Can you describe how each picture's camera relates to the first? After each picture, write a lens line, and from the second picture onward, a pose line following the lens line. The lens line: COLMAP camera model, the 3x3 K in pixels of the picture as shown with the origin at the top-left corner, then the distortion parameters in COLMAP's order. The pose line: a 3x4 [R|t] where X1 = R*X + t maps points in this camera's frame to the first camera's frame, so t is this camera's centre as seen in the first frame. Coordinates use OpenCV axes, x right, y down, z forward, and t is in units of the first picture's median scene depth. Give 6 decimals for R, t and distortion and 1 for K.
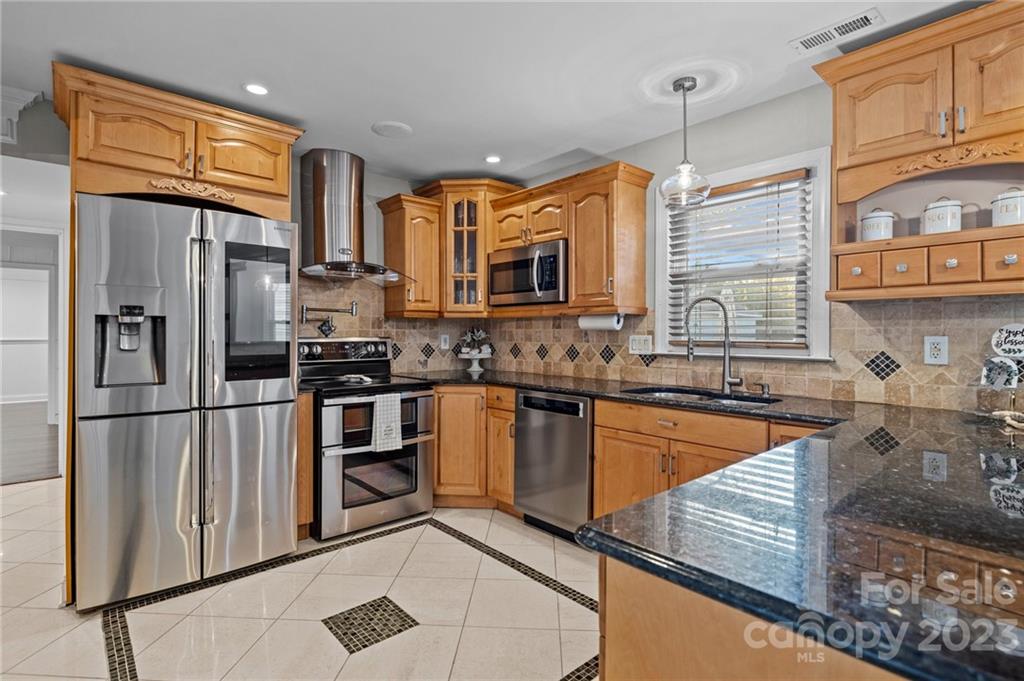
lens RADIAL K [[497.8, 0, 508.6], [0, 497.8, 336.9], [0, 0, 1]] dist [-0.000010, -0.000459]
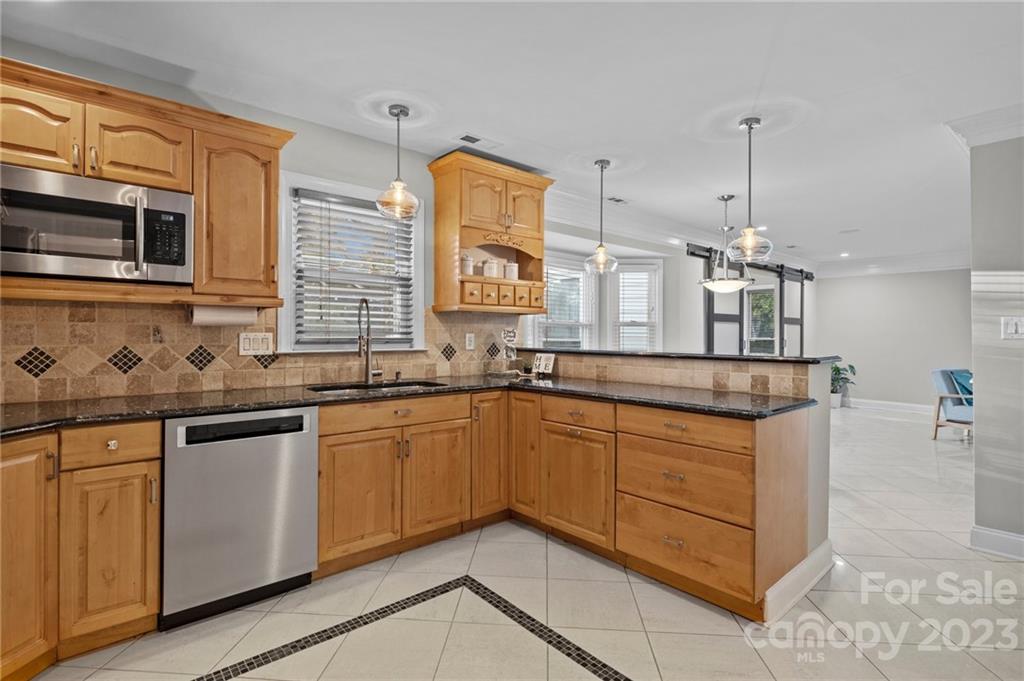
lens RADIAL K [[497.8, 0, 508.8], [0, 497.8, 334.5], [0, 0, 1]] dist [-0.000010, -0.000459]
pose [[0.011168, -0.008952, 0.999898, -0.613399], [-0.003088, 0.999955, 0.008987, -0.009665], [-0.999933, -0.003188, 0.011140, 0.583086]]
